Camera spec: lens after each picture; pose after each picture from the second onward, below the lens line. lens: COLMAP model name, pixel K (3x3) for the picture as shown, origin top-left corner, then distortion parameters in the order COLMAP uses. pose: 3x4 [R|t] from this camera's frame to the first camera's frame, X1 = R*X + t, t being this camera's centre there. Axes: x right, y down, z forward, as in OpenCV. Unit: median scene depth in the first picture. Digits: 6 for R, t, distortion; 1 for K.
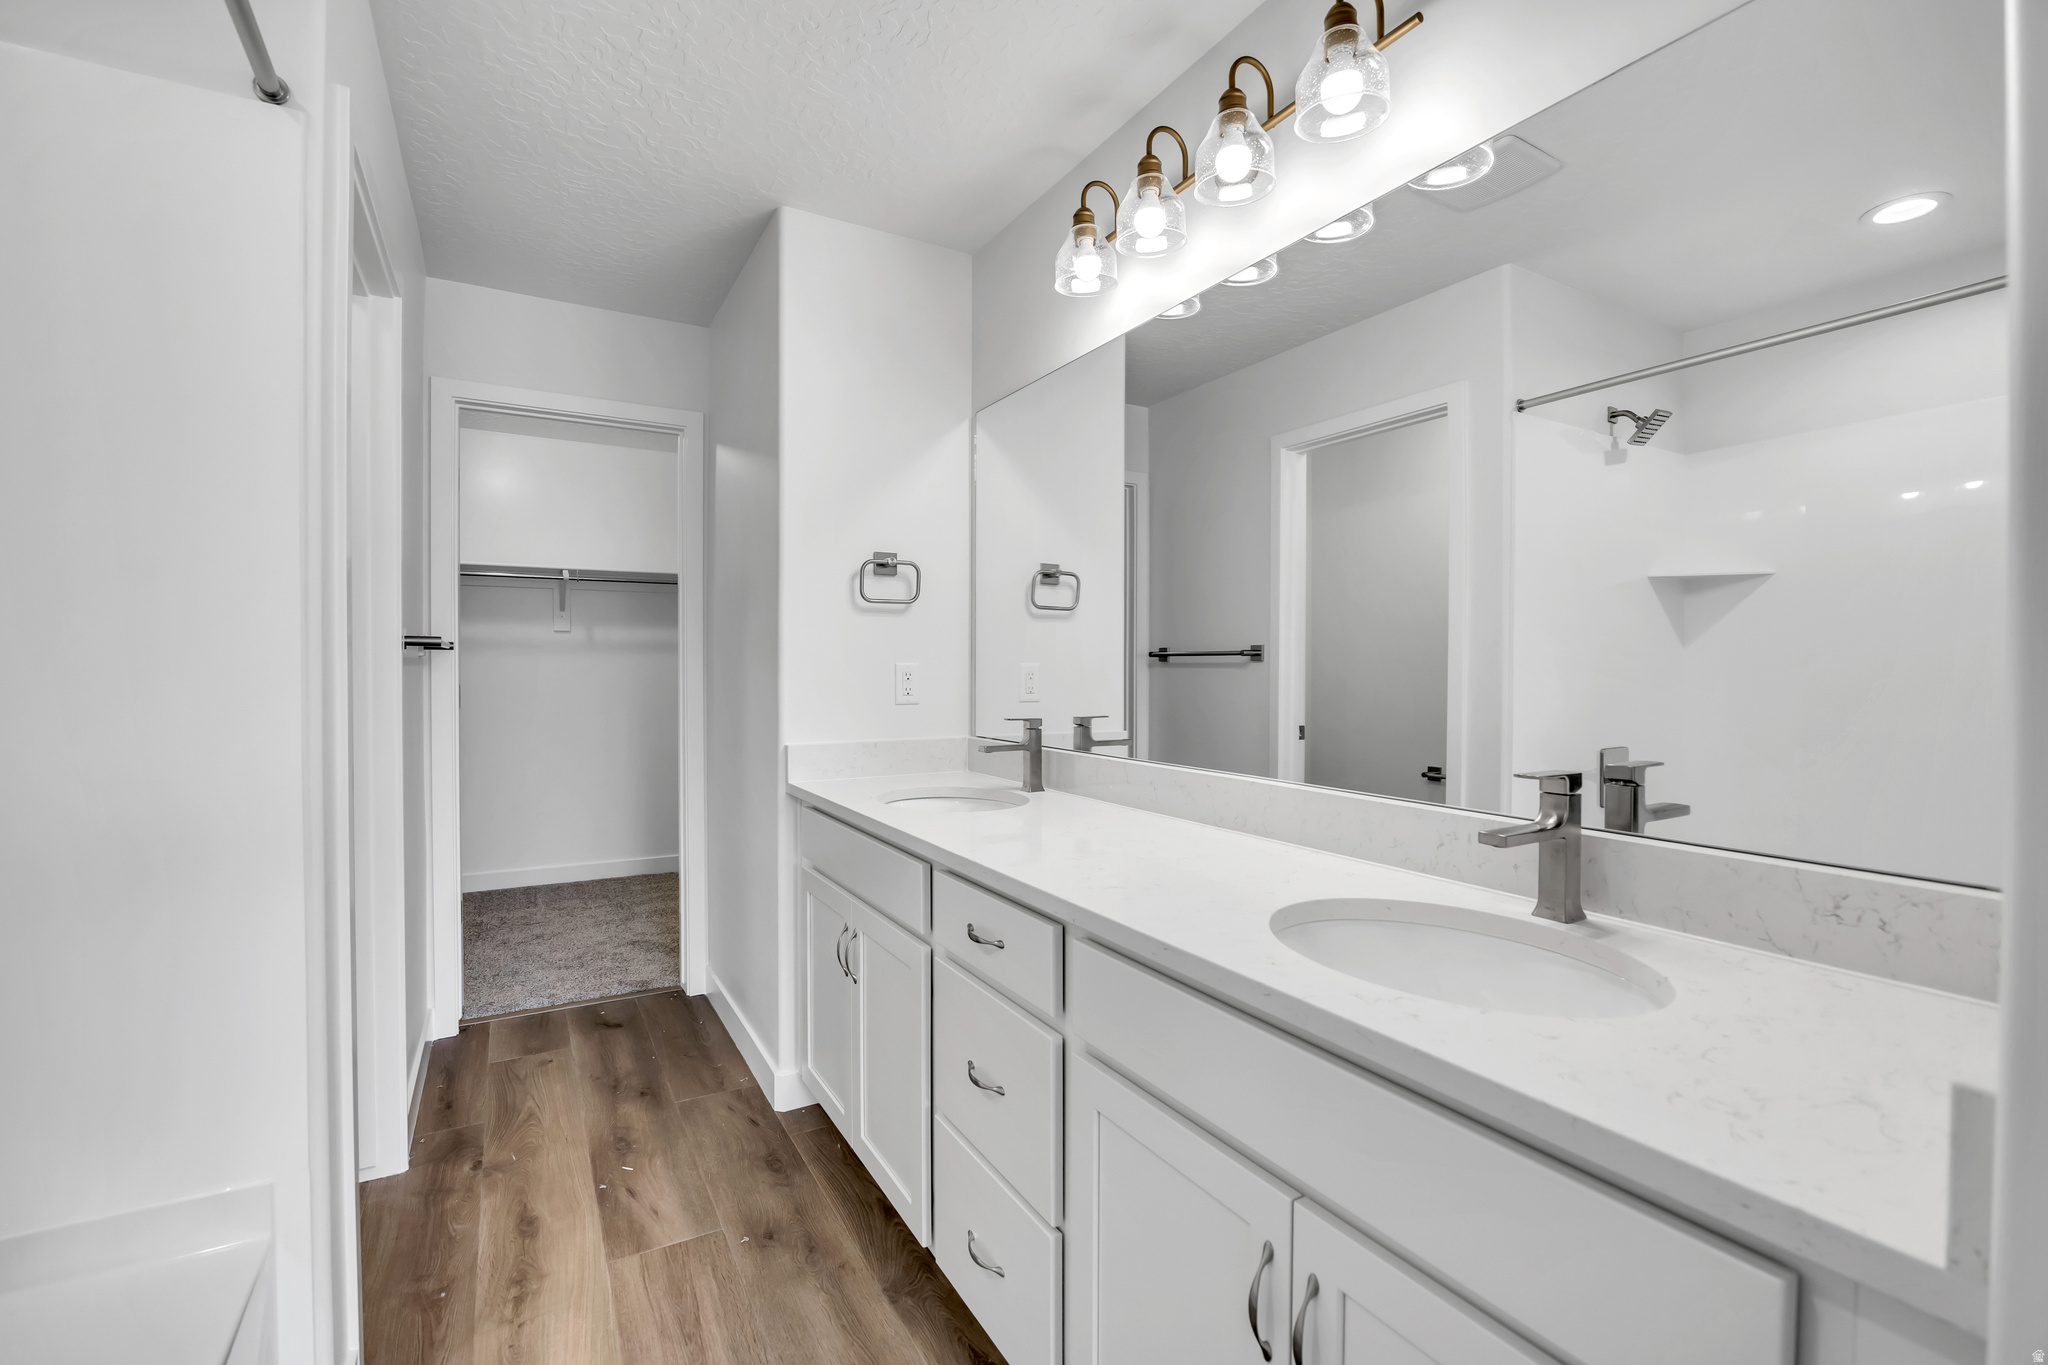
lens RADIAL K [[888.1, 0, 1022.4], [0, 888.1, 675.6], [0, 0, 1]] dist [-0.021045, 0.002972]
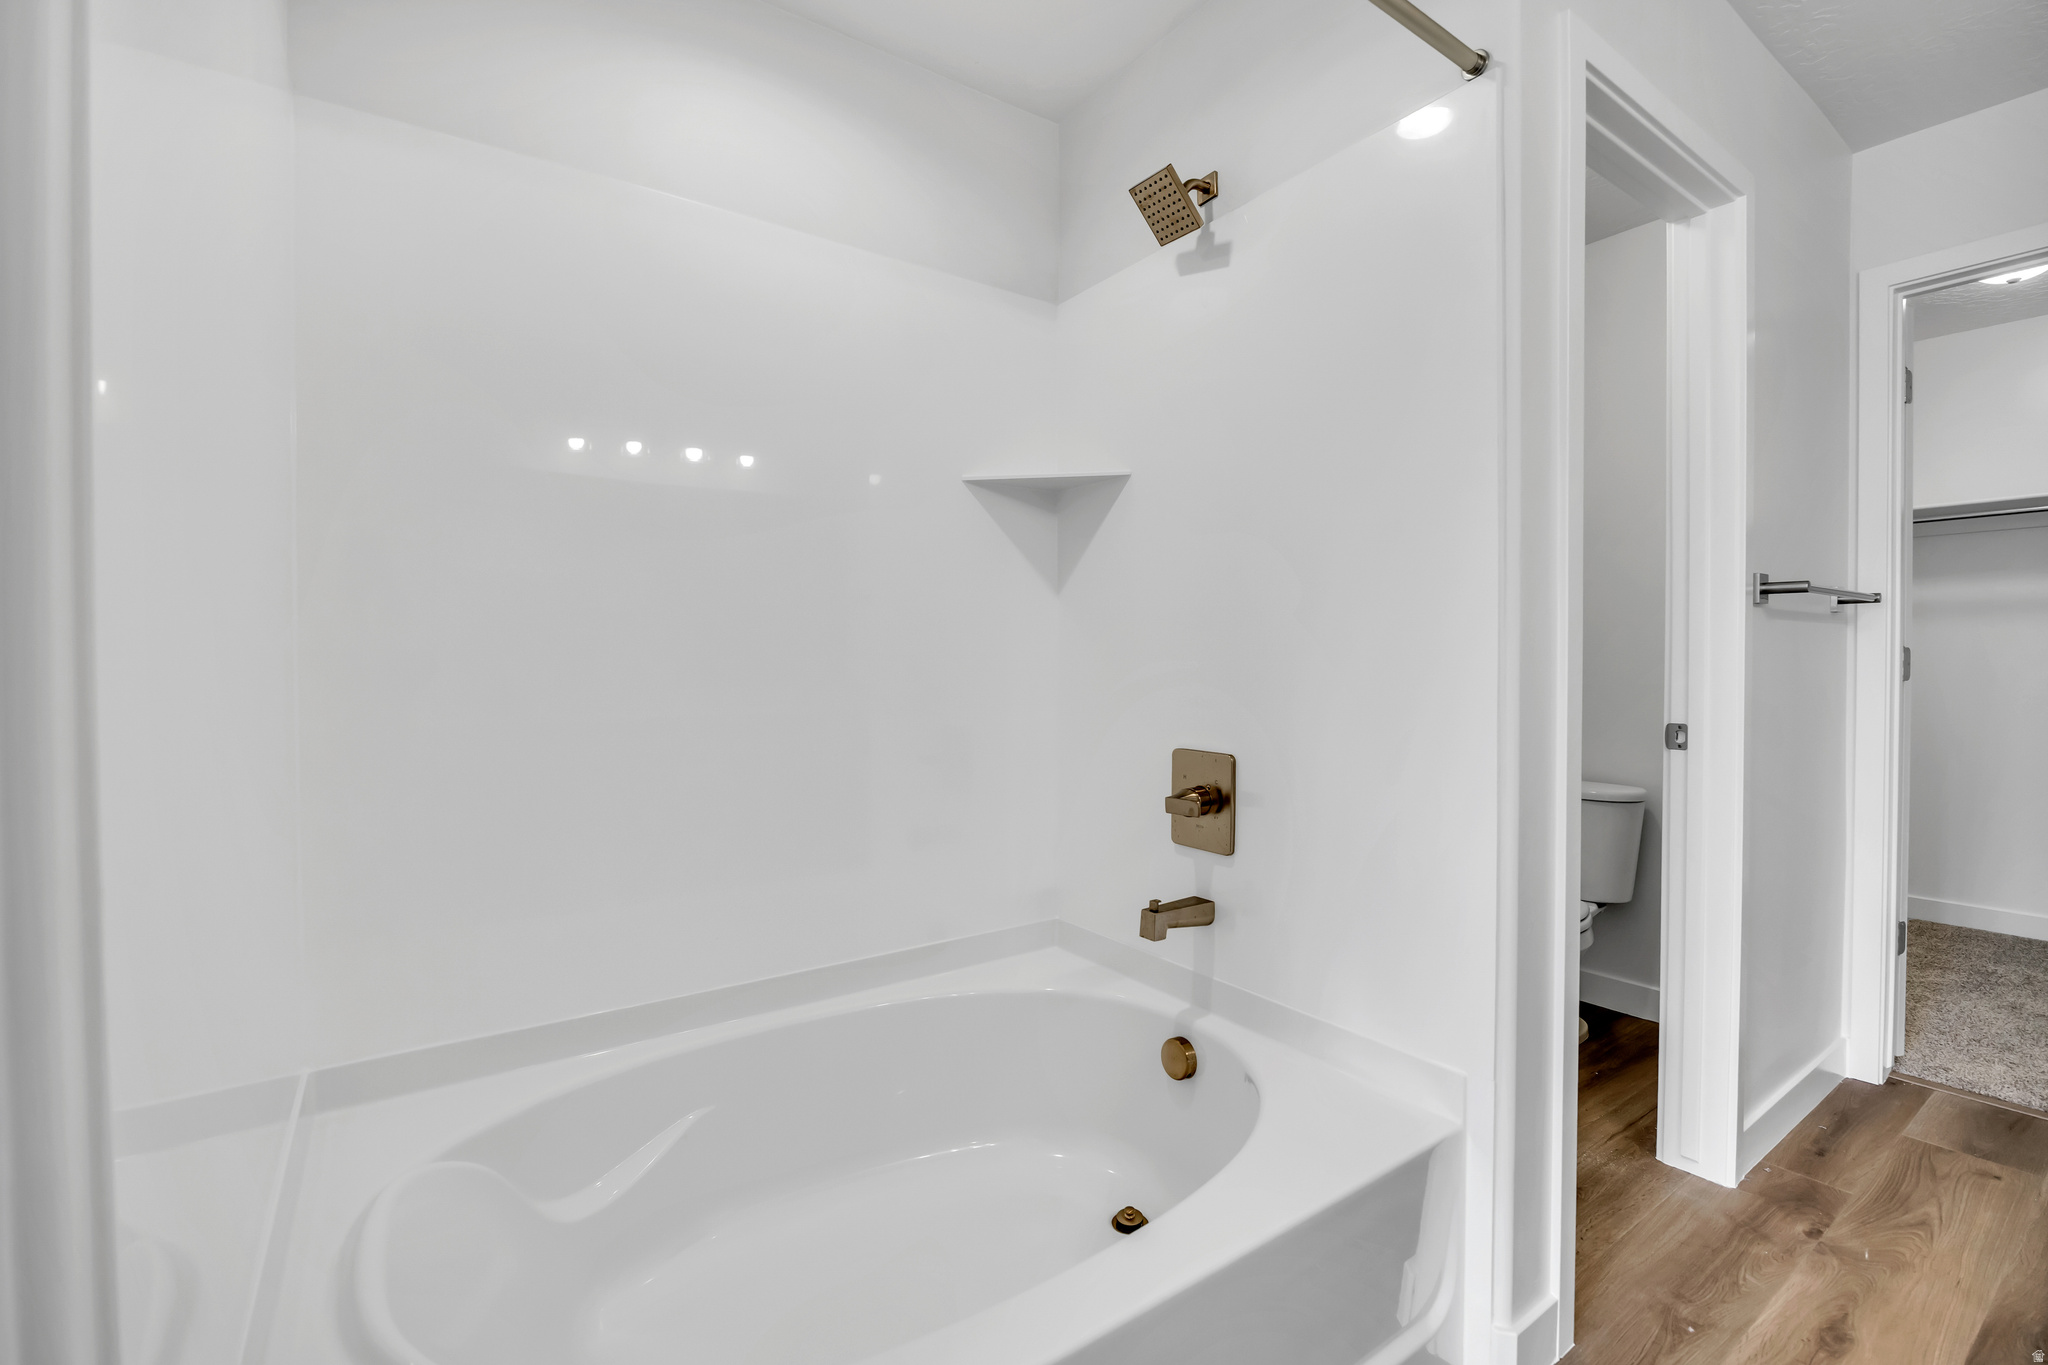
lens RADIAL K [[888.1, 0, 1022.4], [0, 888.1, 675.6], [0, 0, 1]] dist [-0.021045, 0.002972]
pose [[0.080388, 0.011960, -0.996692, 0.101297], [-0.005502, 0.999918, 0.011555, 0.039910], [0.996748, 0.004555, 0.080447, 0.197864]]
